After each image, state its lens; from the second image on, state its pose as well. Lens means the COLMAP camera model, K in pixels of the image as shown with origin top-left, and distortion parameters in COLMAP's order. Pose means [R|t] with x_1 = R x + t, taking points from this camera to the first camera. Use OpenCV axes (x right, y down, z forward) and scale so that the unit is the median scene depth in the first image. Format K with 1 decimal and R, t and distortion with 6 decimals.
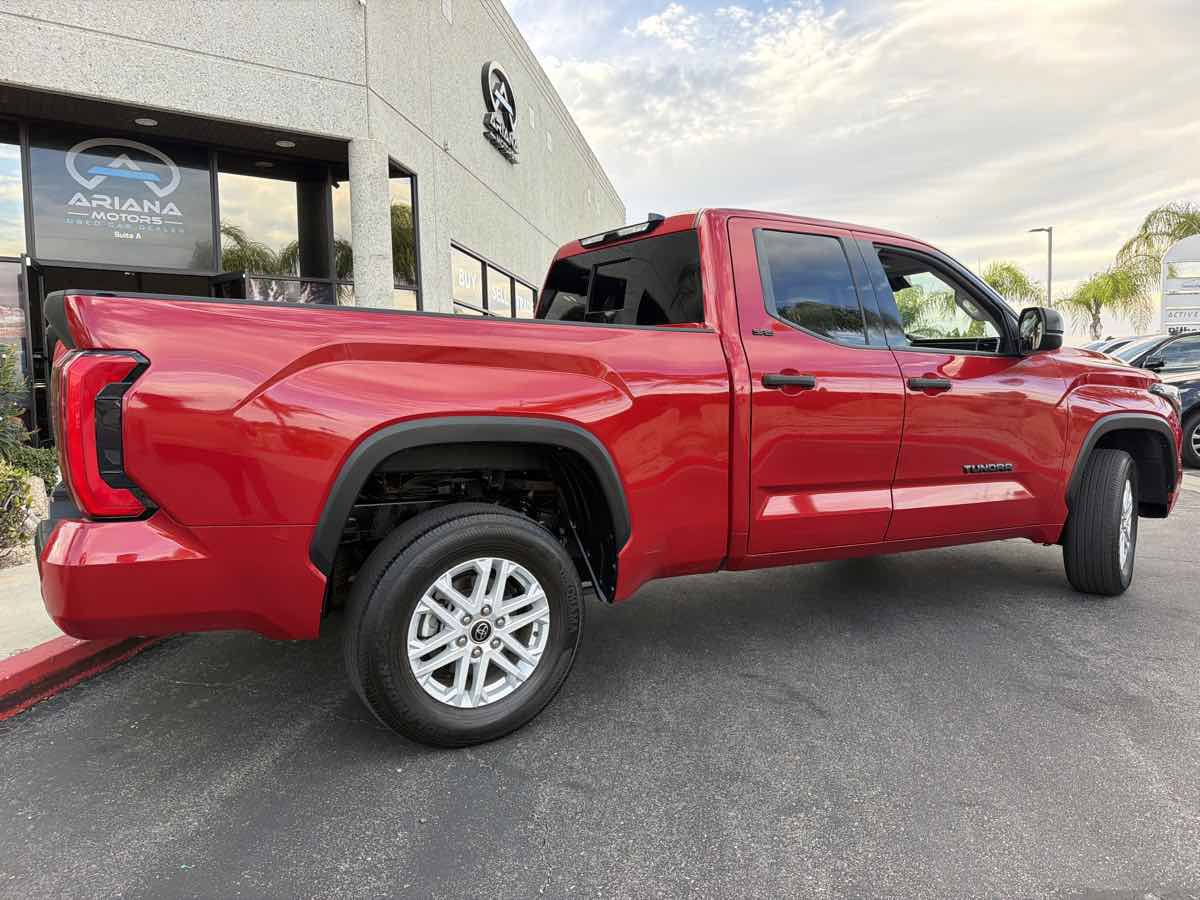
lens RADIAL K [[957.3, 0, 579.4], [0, 957.3, 453.4], [0, 0, 1]] dist [0.009175, -0.002699]
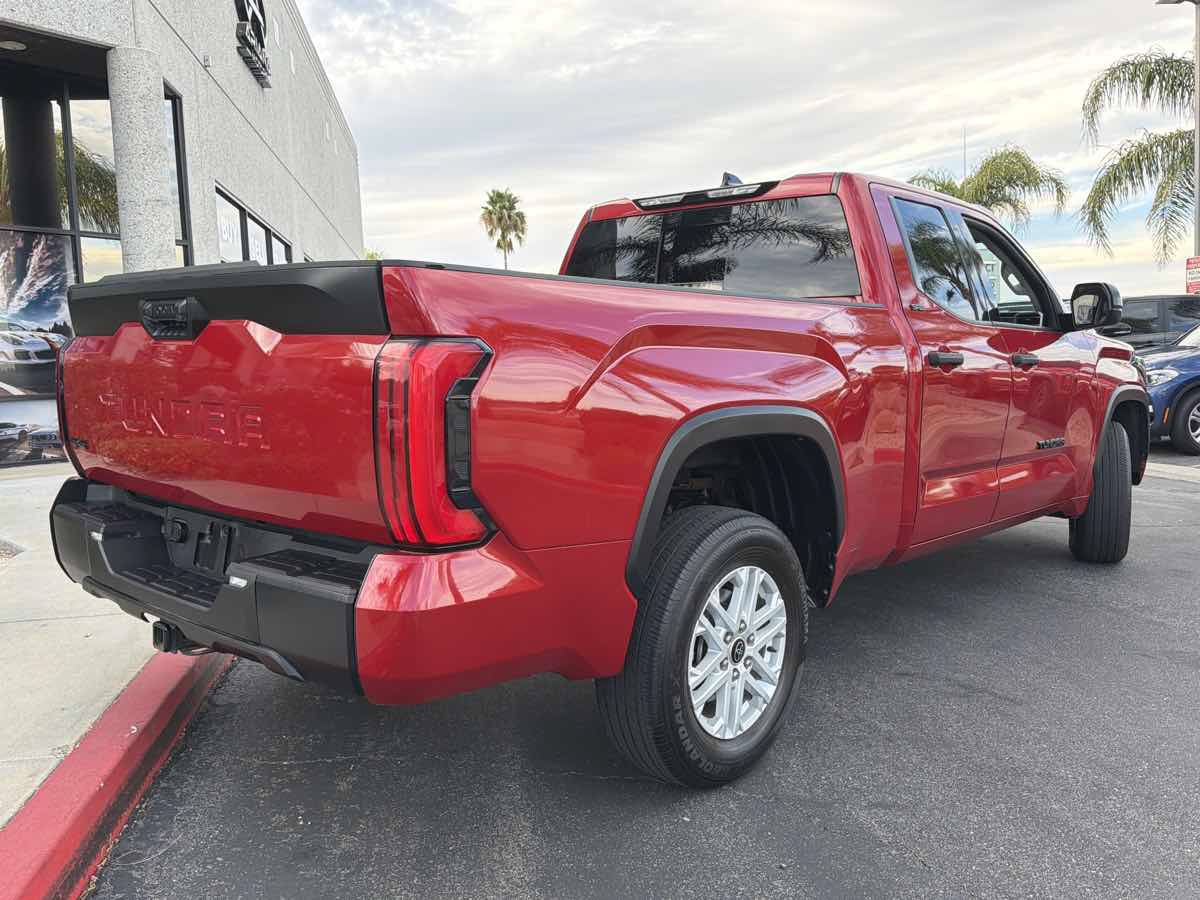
lens RADIAL K [[1139.2, 0, 600.0], [0, 1139.2, 450.0], [0, 0, 1]] dist [0.012813, -0.012919]
pose [[0.938520, -0.042980, 0.342538, -0.199595], [0.040767, 0.999075, 0.013661, -0.005940], [-0.342808, 0.001143, 0.939405, 0.021952]]
